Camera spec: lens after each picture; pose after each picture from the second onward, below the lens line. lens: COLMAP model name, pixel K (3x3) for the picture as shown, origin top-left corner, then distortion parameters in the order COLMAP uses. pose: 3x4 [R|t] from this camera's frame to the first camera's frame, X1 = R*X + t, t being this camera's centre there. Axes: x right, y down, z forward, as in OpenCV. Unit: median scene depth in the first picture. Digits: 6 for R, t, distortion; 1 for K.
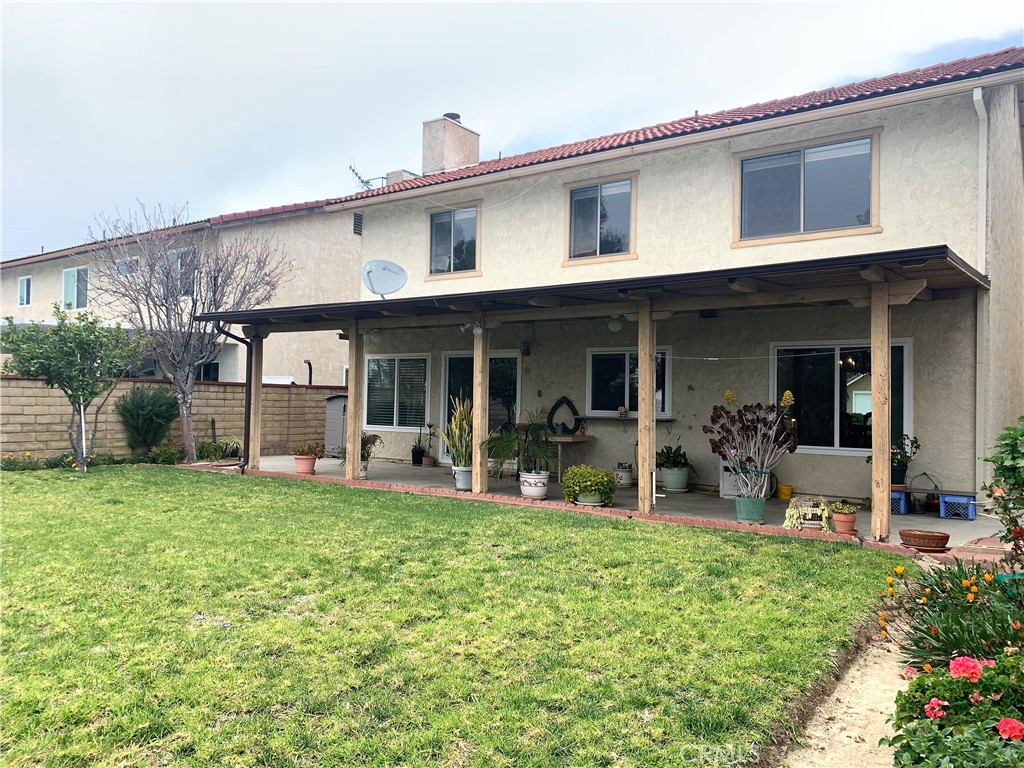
lens RADIAL K [[808.9, 0, 505.5], [0, 808.9, 372.3], [0, 0, 1]] dist [0.090487, -0.182382]
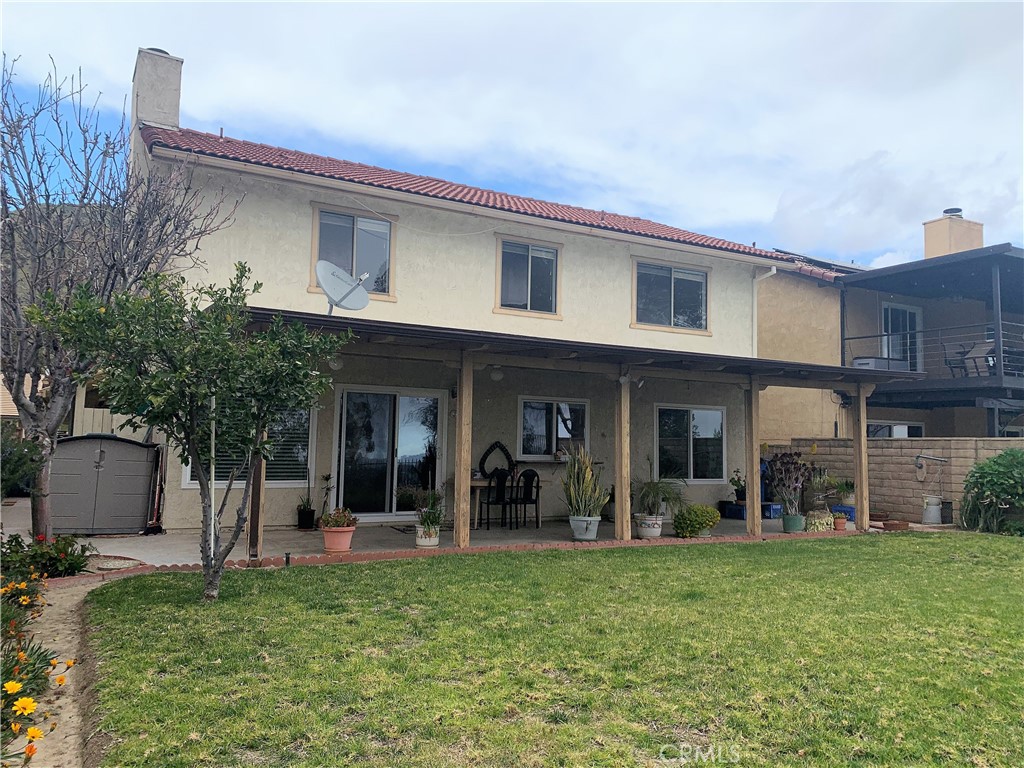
lens RADIAL K [[808.9, 0, 505.5], [0, 808.9, 372.3], [0, 0, 1]] dist [0.090487, -0.182382]
pose [[0.411135, 0.087258, 0.907389, -0.856609], [-0.041266, 0.996169, -0.077098, 0.022490], [-0.910640, -0.005747, 0.413160, 0.578540]]
